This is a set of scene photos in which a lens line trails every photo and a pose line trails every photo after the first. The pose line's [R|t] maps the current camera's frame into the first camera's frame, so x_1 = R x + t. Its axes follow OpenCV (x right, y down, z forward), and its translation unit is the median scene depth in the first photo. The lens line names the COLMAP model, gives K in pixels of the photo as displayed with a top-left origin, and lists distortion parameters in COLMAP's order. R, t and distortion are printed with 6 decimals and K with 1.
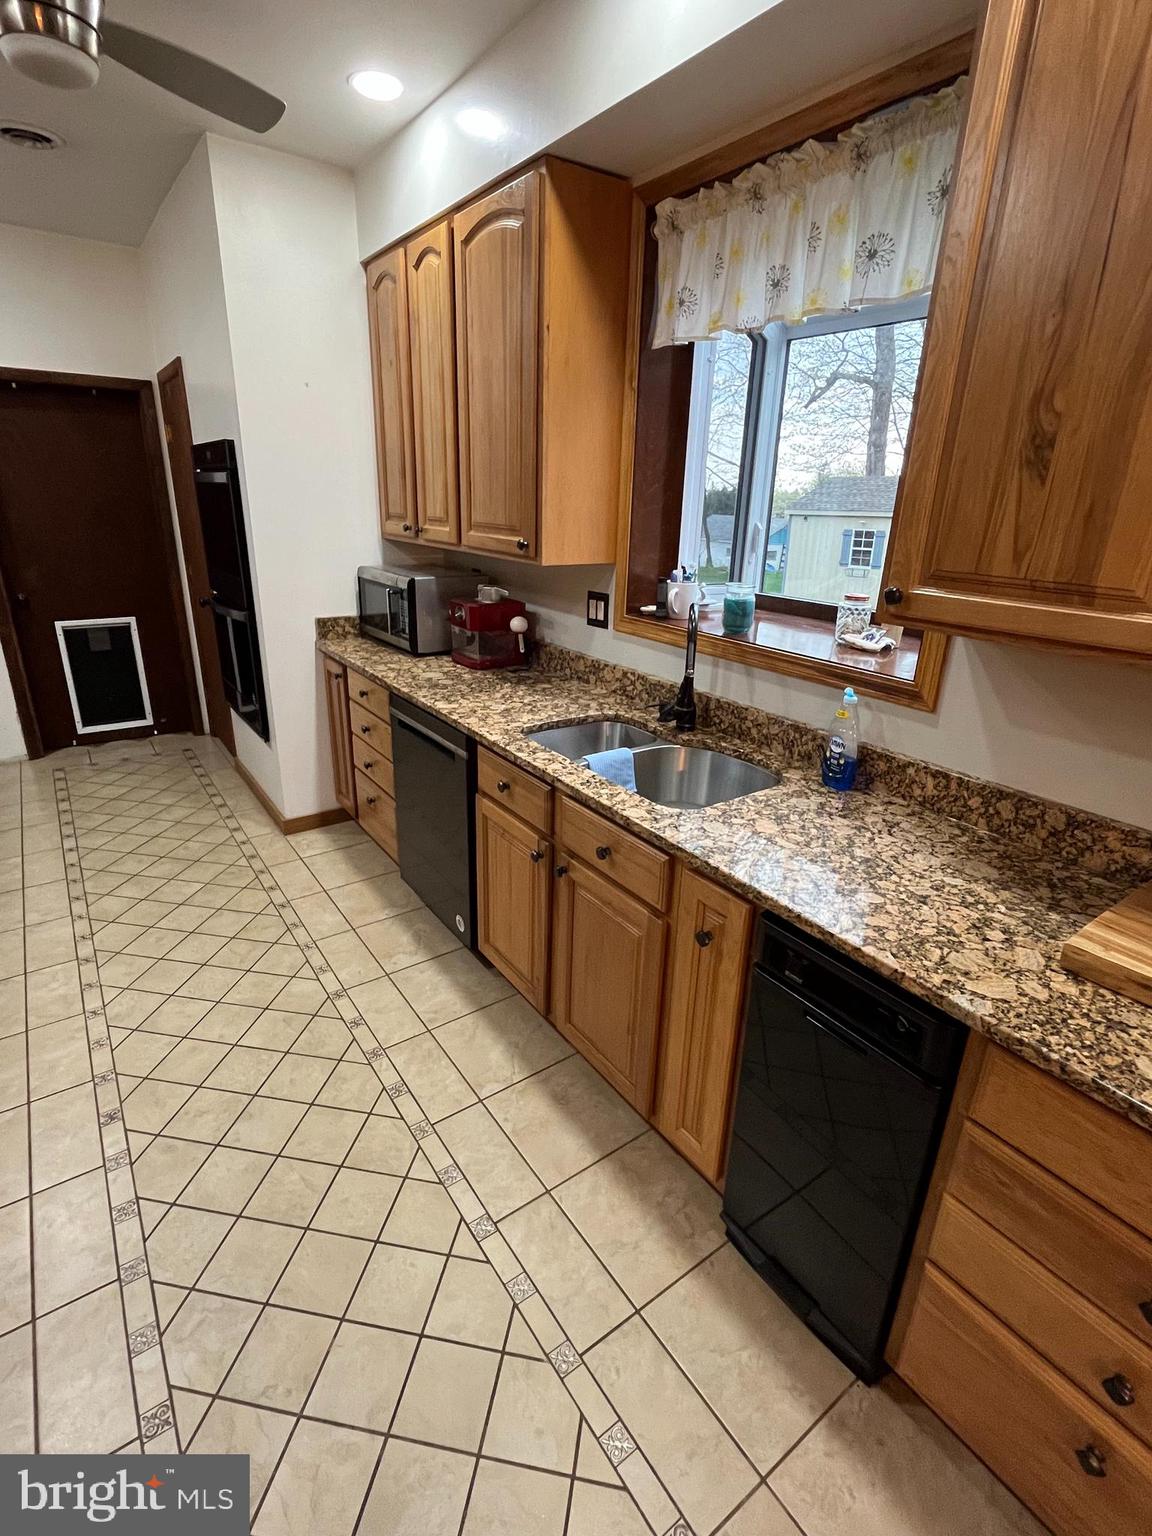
lens RADIAL K [[733.3, 0, 577.6], [0, 733.3, 766.5], [0, 0, 1]] dist [-0.004848, 0.001032]
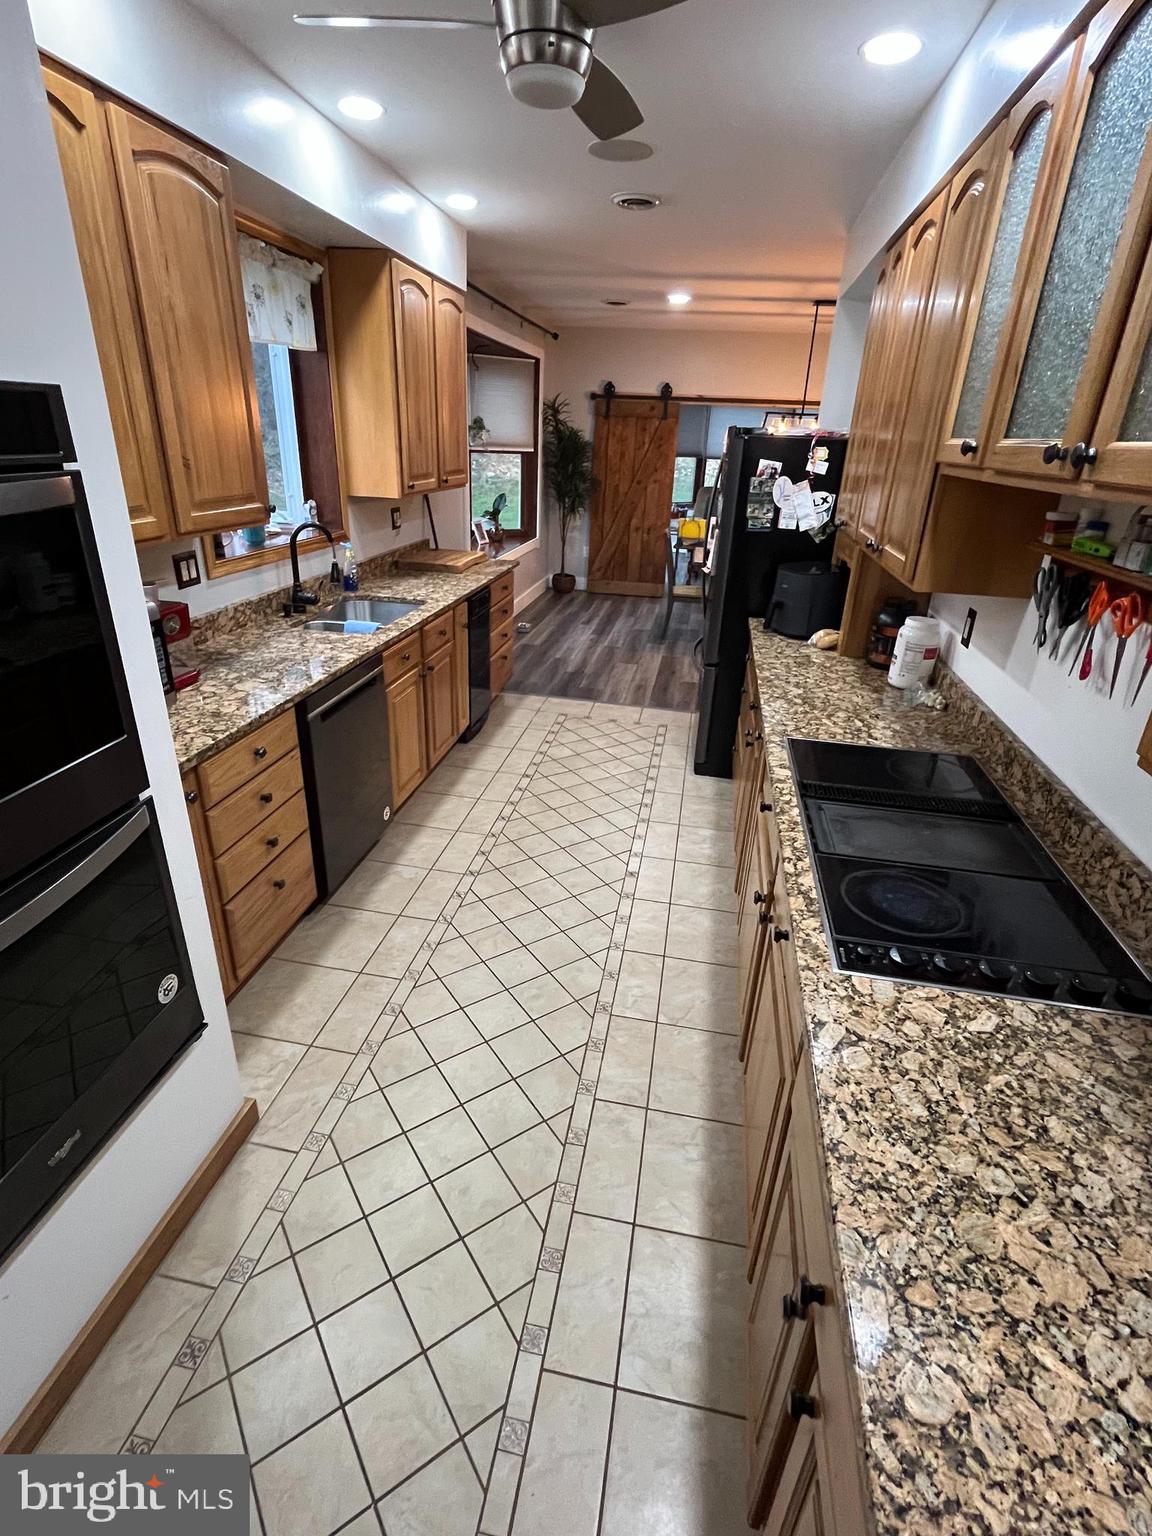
lens RADIAL K [[733.3, 0, 577.6], [0, 733.3, 766.5], [0, 0, 1]] dist [-0.004848, 0.001032]
pose [[-0.694486, -0.351848, 0.627609, -1.309328], [0.190652, 0.751108, 0.632051, -0.659246], [-0.693787, 0.558606, -0.454553, 1.483058]]
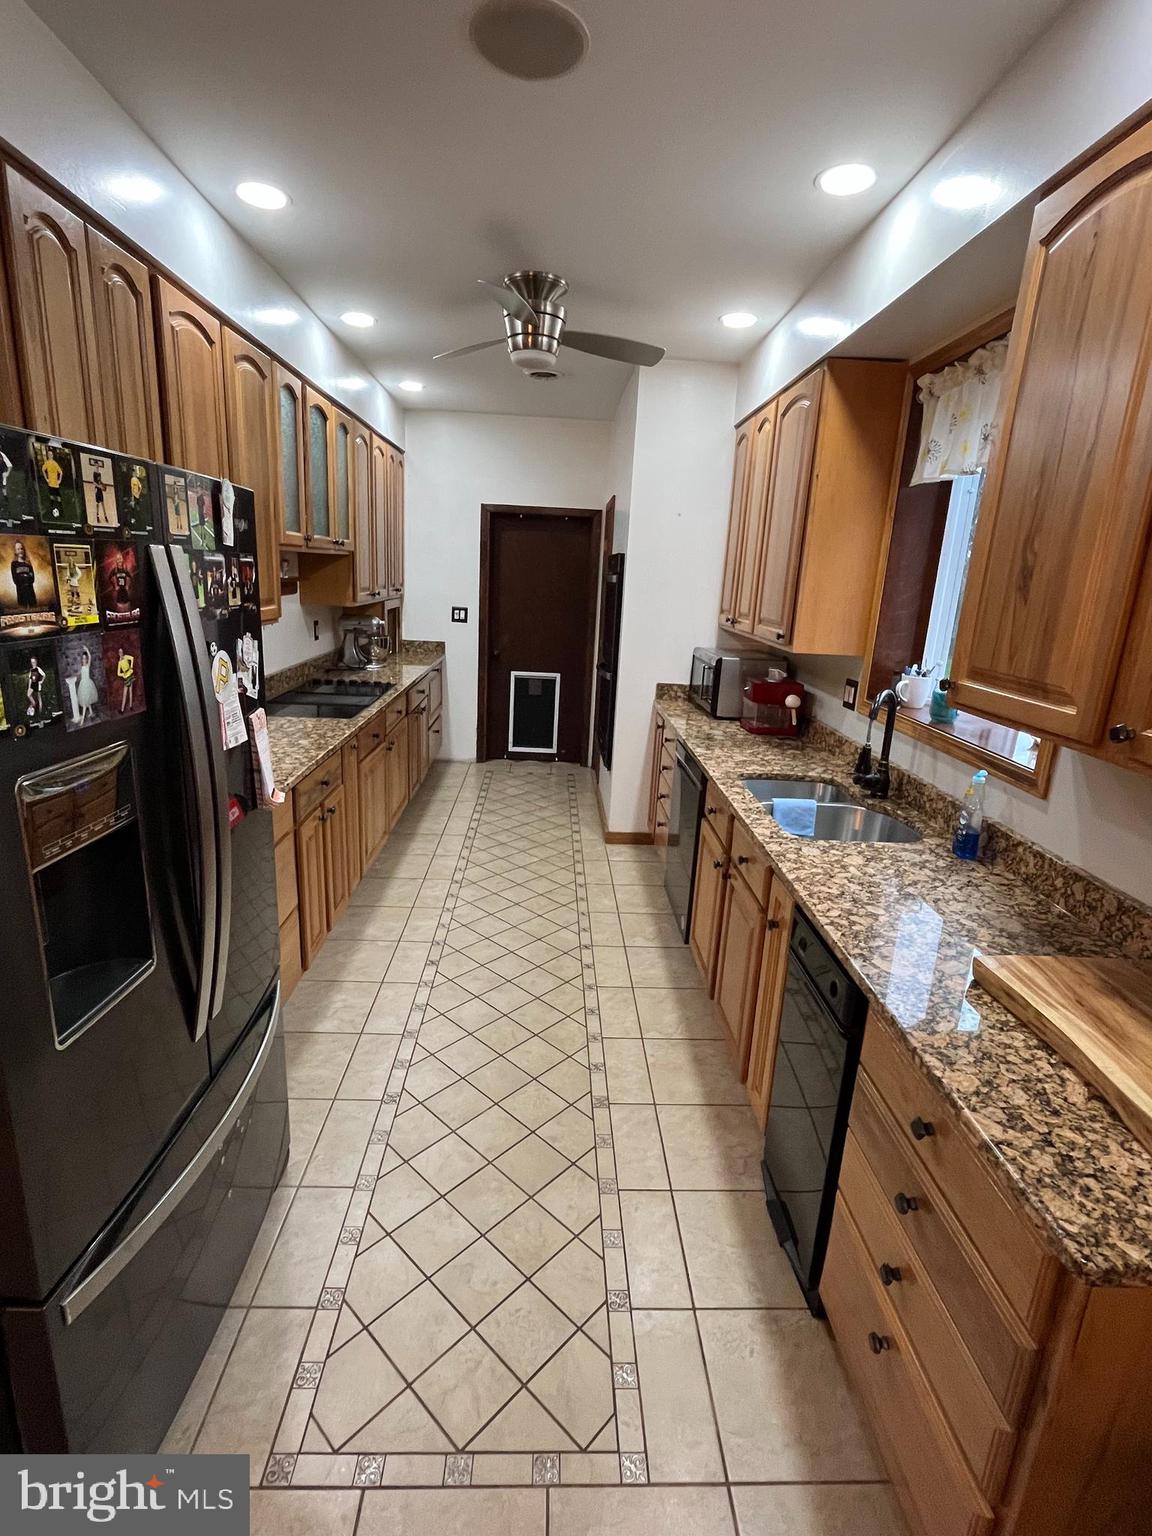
lens RADIAL K [[733.3, 0, 577.6], [0, 733.3, 766.5], [0, 0, 1]] dist [-0.004848, 0.001032]
pose [[0.833035, 0.154610, -0.531177, 0.364087], [-0.216660, 0.974634, -0.056097, 0.071245], [0.509030, 0.161815, 0.845402, -0.234671]]
